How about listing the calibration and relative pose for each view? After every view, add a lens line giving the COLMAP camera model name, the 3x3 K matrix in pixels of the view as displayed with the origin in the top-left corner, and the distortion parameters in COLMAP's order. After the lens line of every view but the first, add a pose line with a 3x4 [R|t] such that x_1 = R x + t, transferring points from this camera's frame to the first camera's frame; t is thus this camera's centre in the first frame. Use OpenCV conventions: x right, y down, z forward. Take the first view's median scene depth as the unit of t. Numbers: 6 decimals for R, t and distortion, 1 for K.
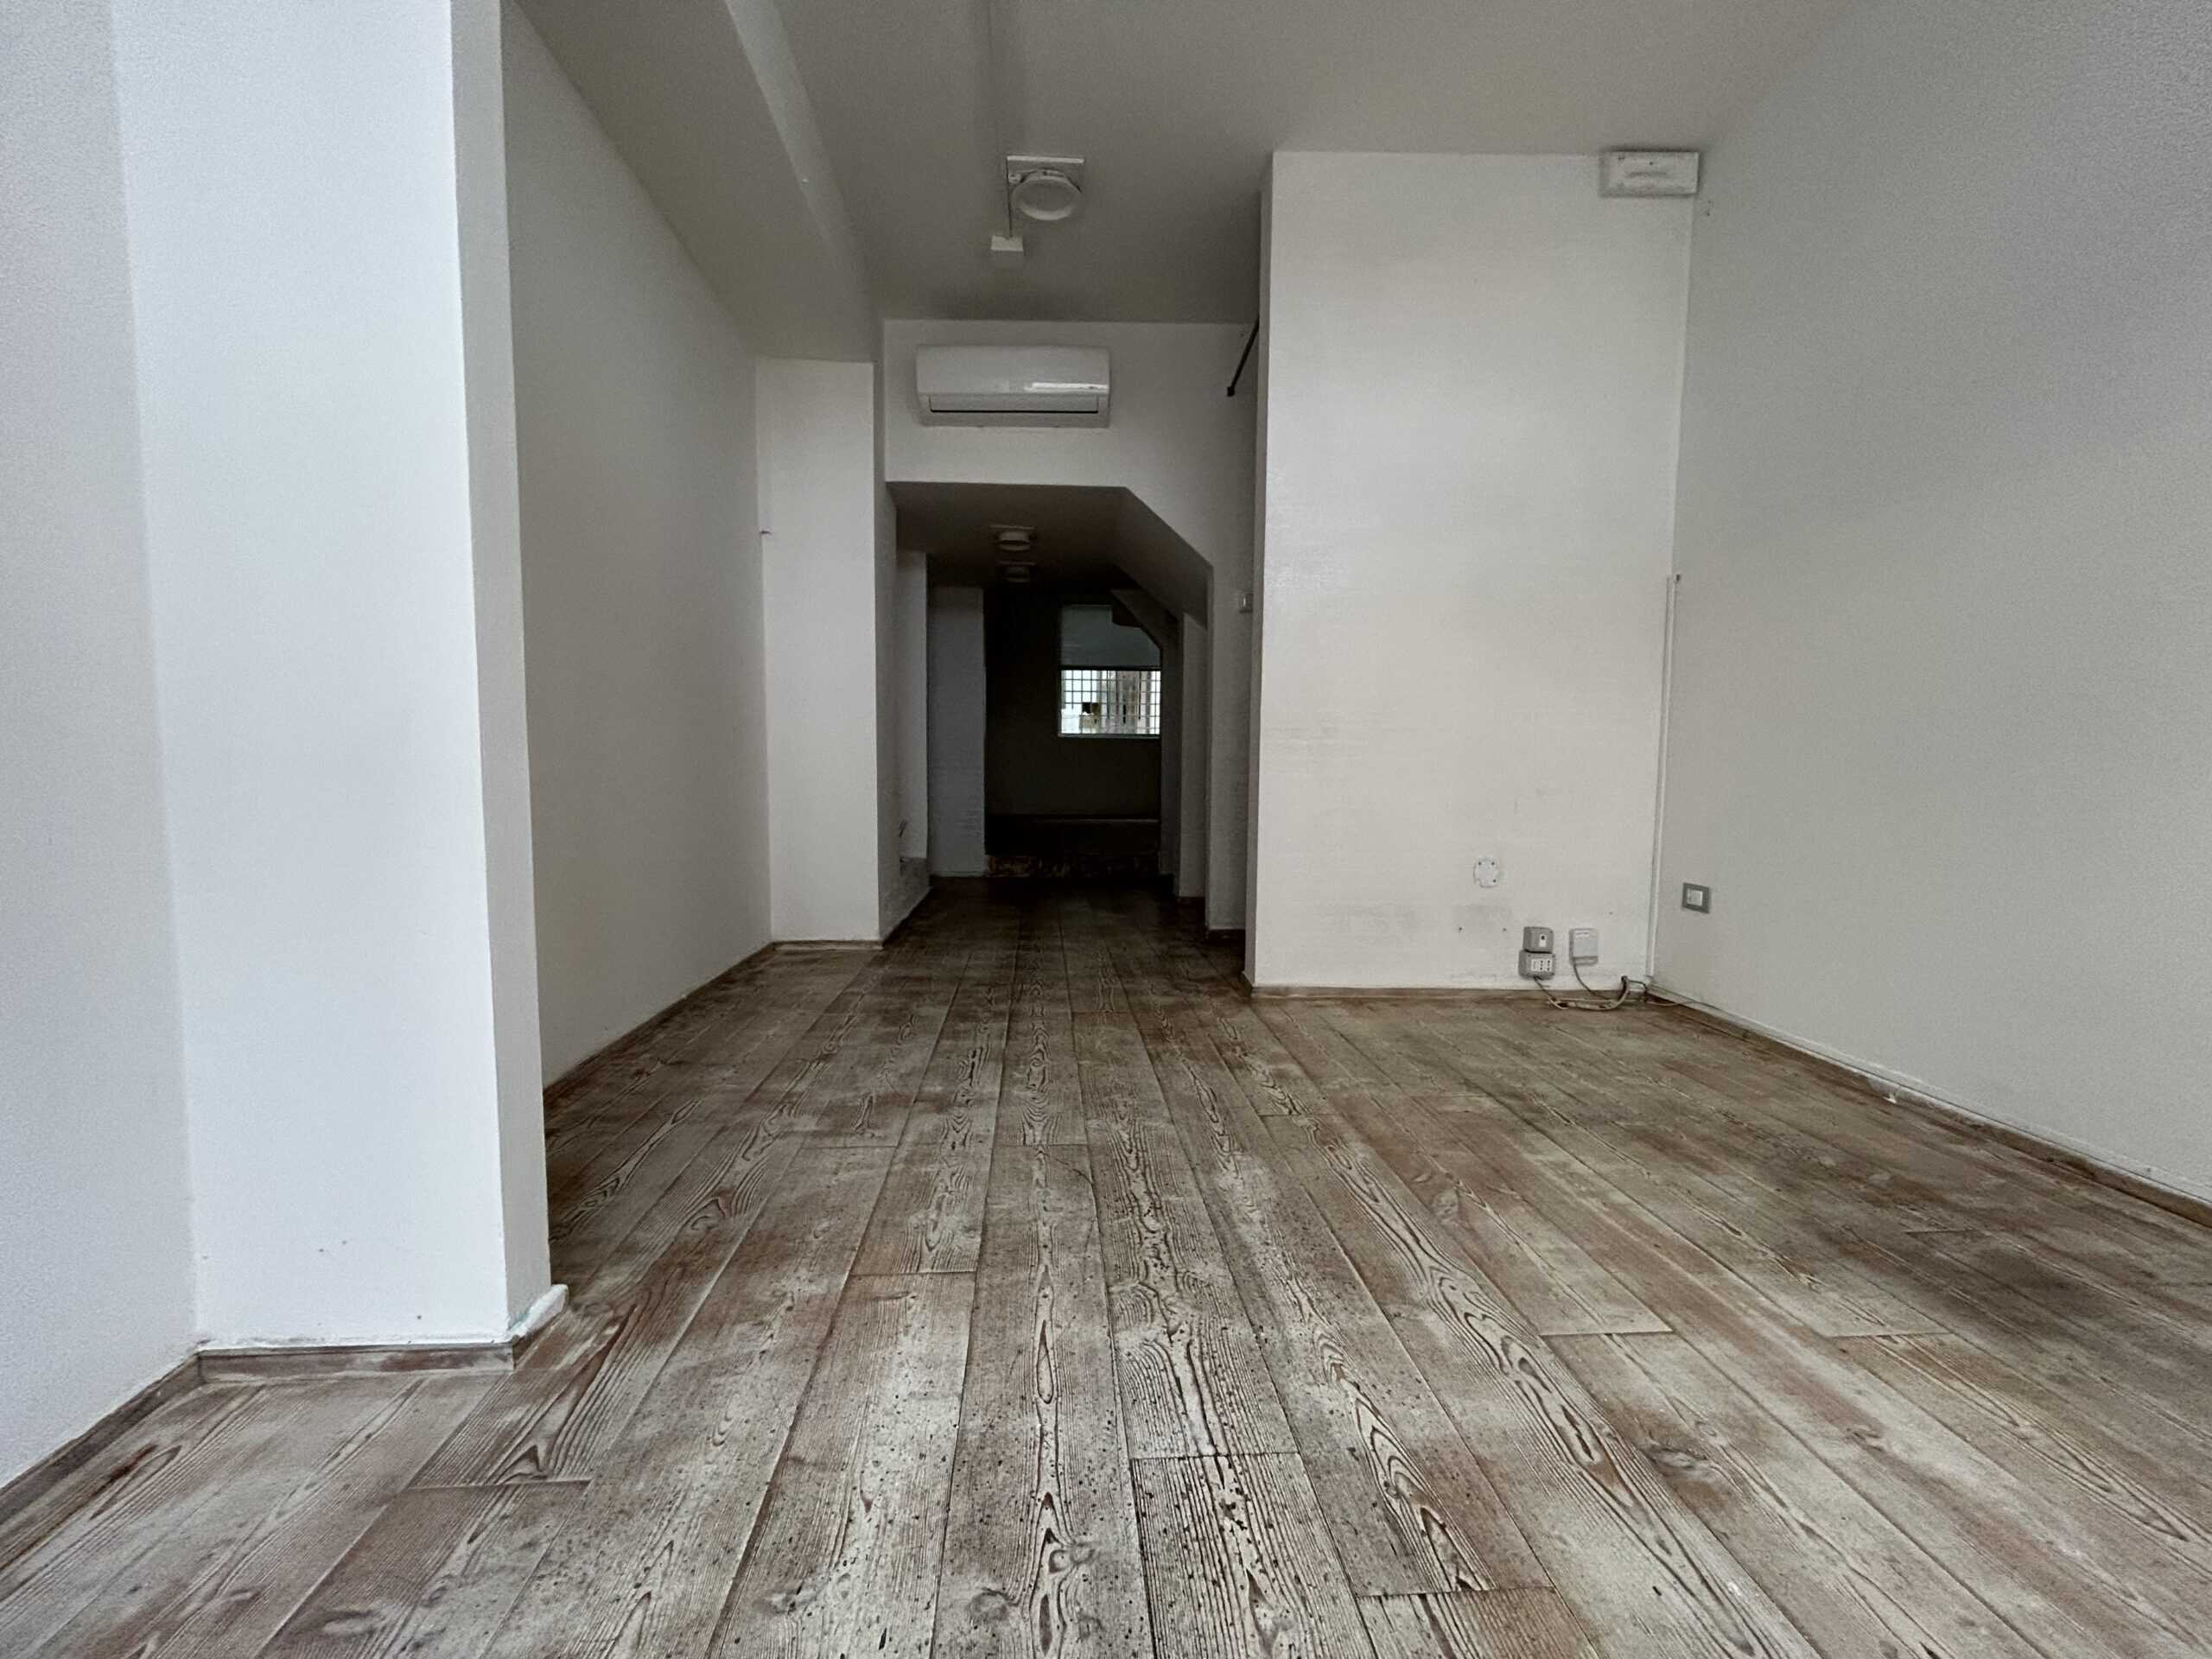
lens RADIAL K [[893.1, 0, 1097.3], [0, 893.1, 819.7], [0, 0, 1]] dist [0.001208, -0.001017]
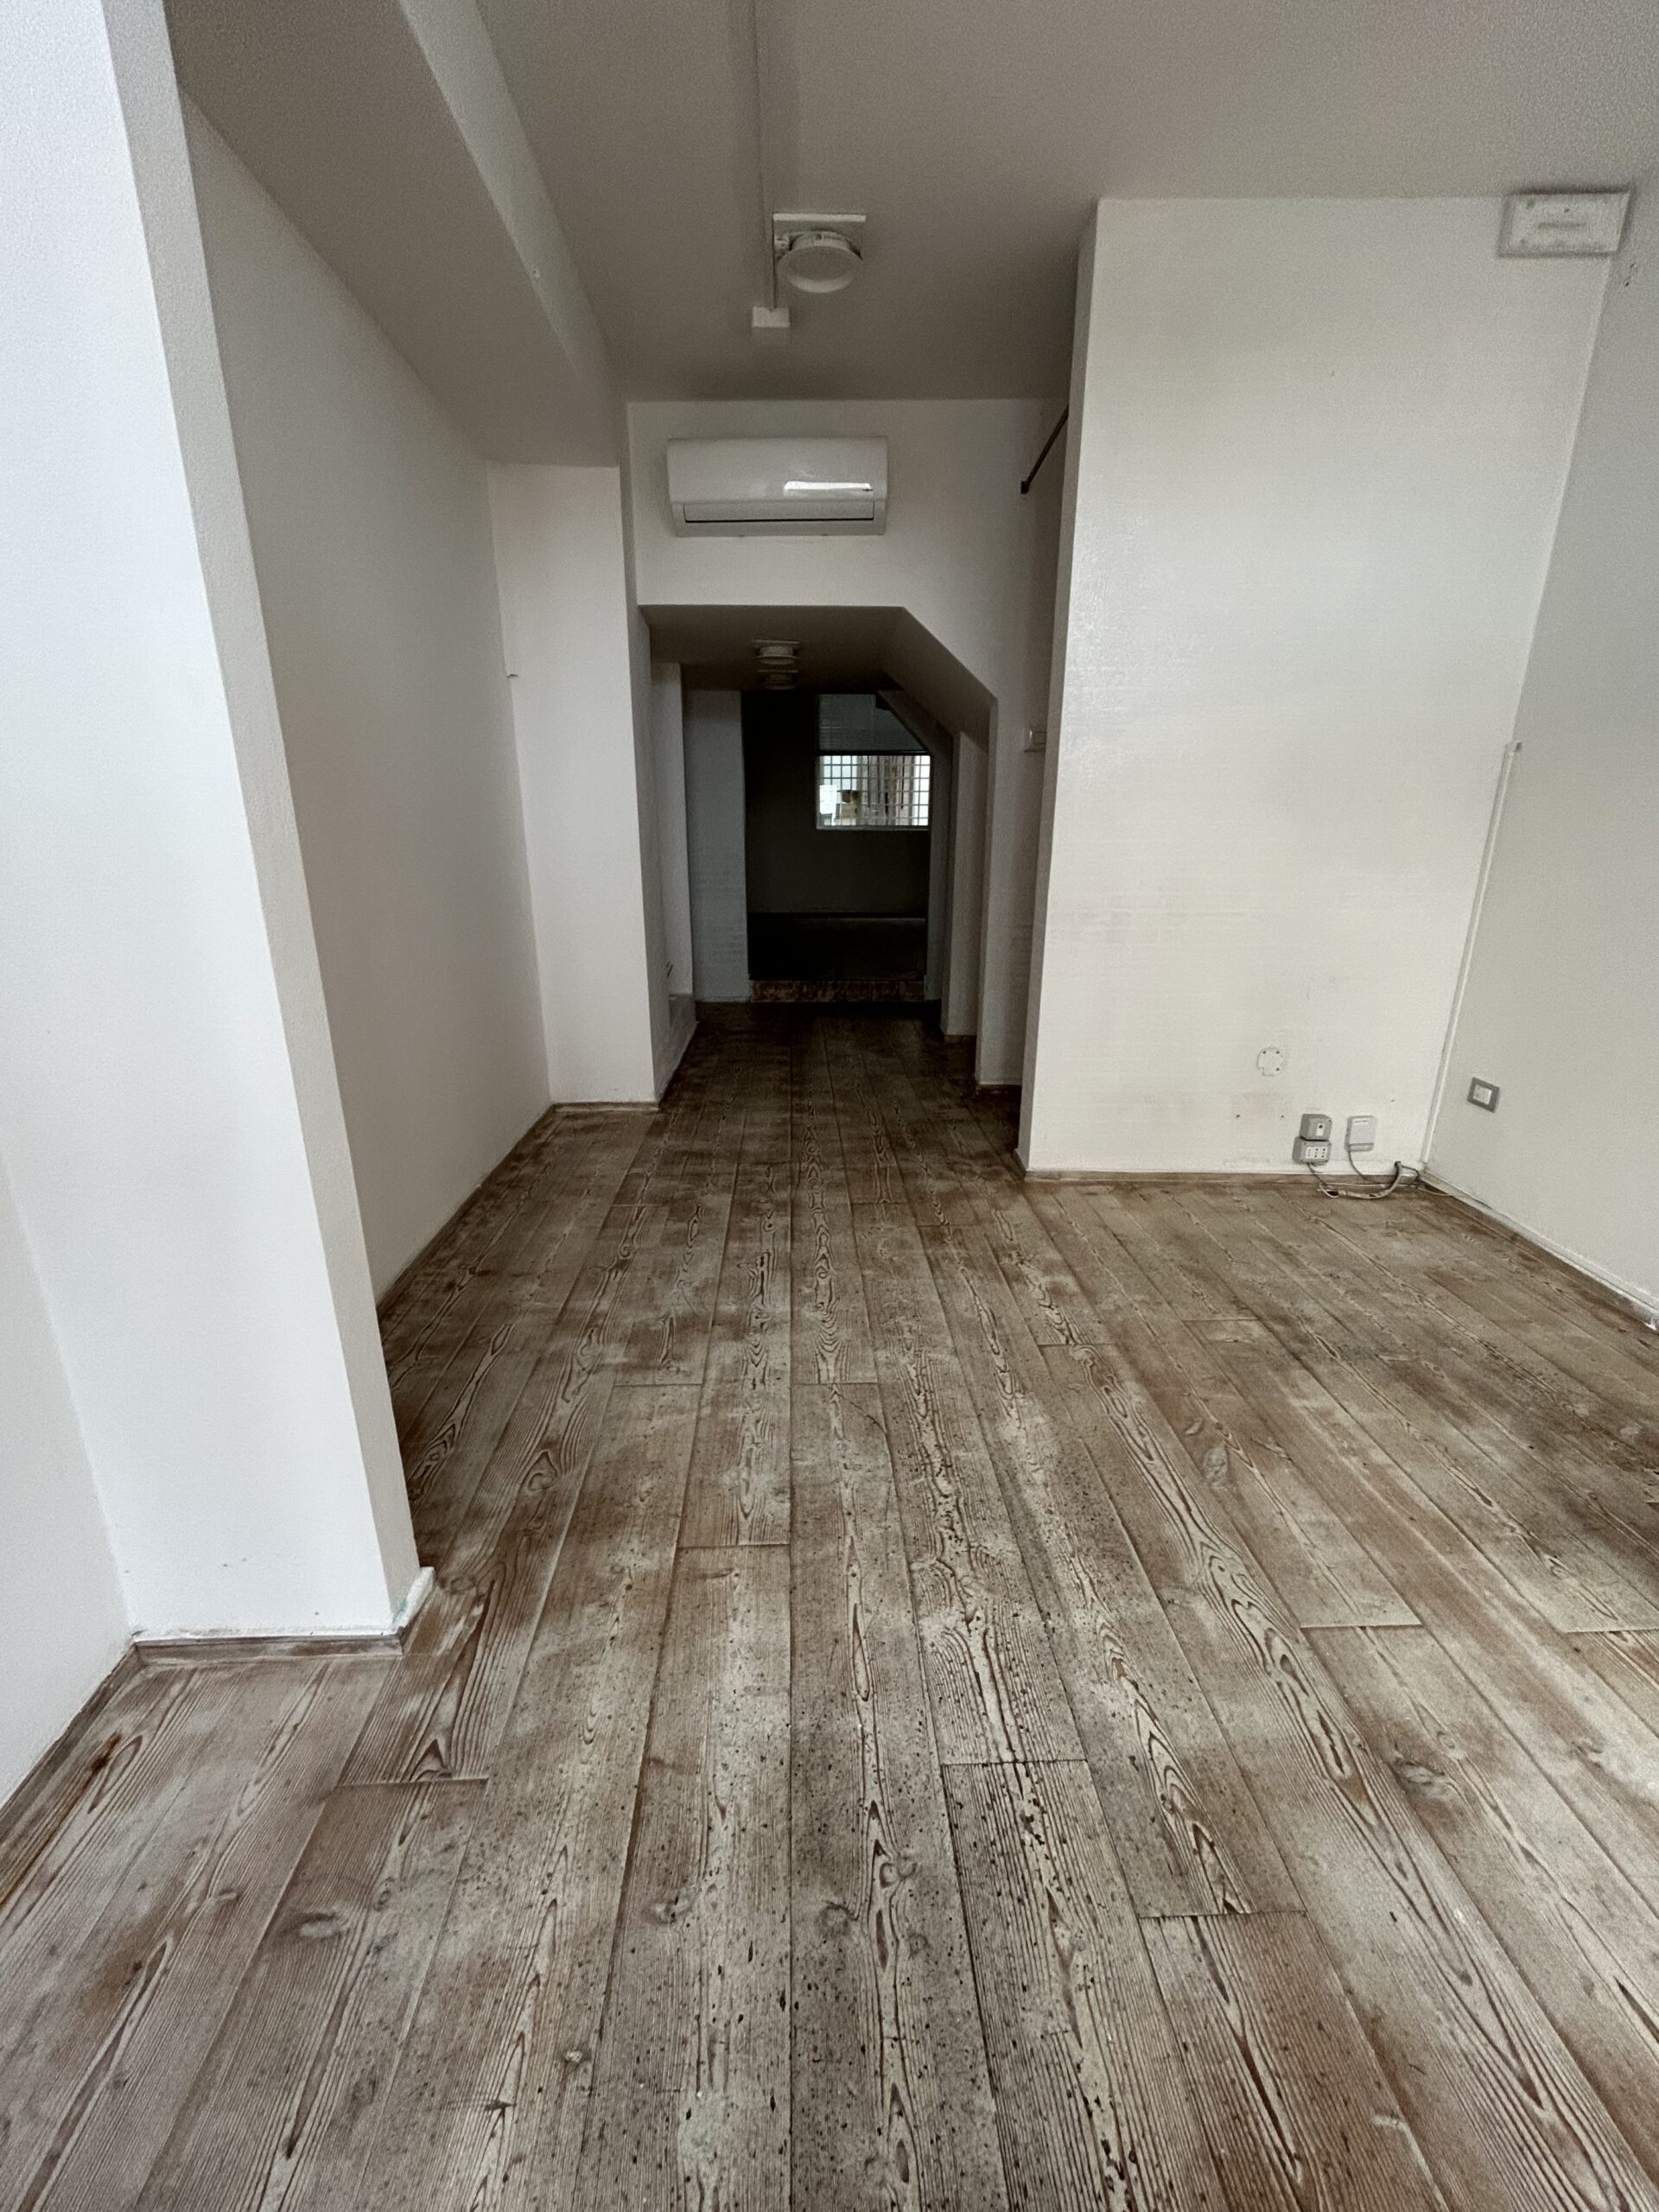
lens RADIAL K [[893.1, 0, 830.0], [0, 893.1, 1107.1], [0, 0, 1]] dist [0.001208, -0.001017]
pose [[0.999599, 0.001074, -0.028292, -0.051144], [0.005135, 0.975826, 0.218489, -0.255471], [0.027843, -0.218547, 0.975429, 0.030788]]
